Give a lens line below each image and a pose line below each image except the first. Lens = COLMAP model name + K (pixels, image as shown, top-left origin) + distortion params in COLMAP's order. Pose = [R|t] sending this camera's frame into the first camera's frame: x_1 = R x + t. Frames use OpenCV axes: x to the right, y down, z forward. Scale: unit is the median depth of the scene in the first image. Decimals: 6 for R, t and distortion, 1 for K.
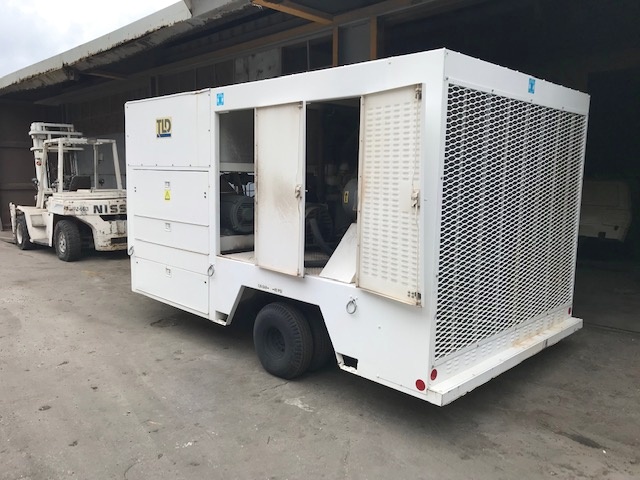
lens RADIAL K [[526.6, 0, 320.0], [0, 526.6, 240.0], [0, 0, 1]] dist [0.010436, 0.001251]
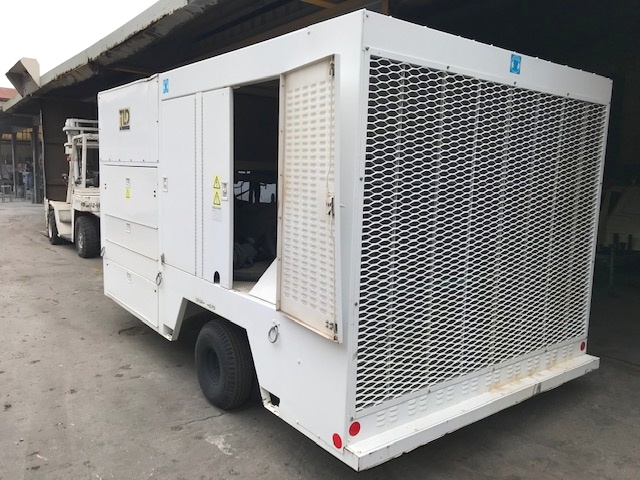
lens RADIAL K [[528.6, 0, 320.0], [0, 528.6, 240.0], [0, 0, 1]] dist [0.005605, 0.009074]
pose [[0.991545, 0.032679, -0.125584, 0.196912], [-0.032898, 0.999459, 0.000332, -0.018834], [0.125527, 0.003803, 0.992083, 0.163089]]
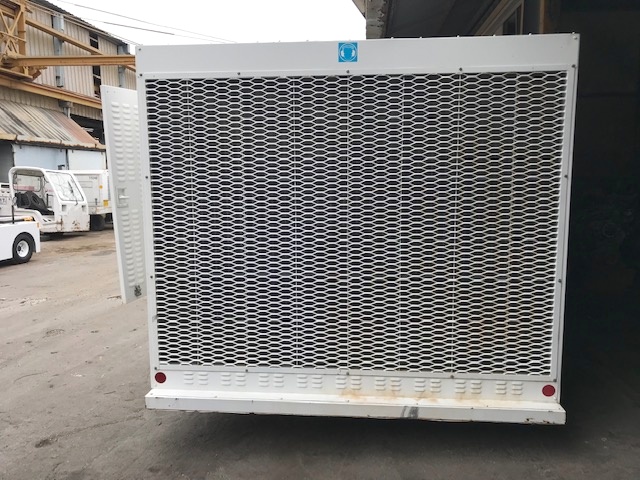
lens RADIAL K [[527.5, 0, 320.0], [0, 527.5, 240.0], [0, 0, 1]] dist [-0.004796, 0.000358]
pose [[0.647805, 0.091991, -0.756232, 0.864555], [-0.088833, 0.995032, 0.044942, -0.053588], [0.756609, 0.038065, 0.652759, 0.442648]]
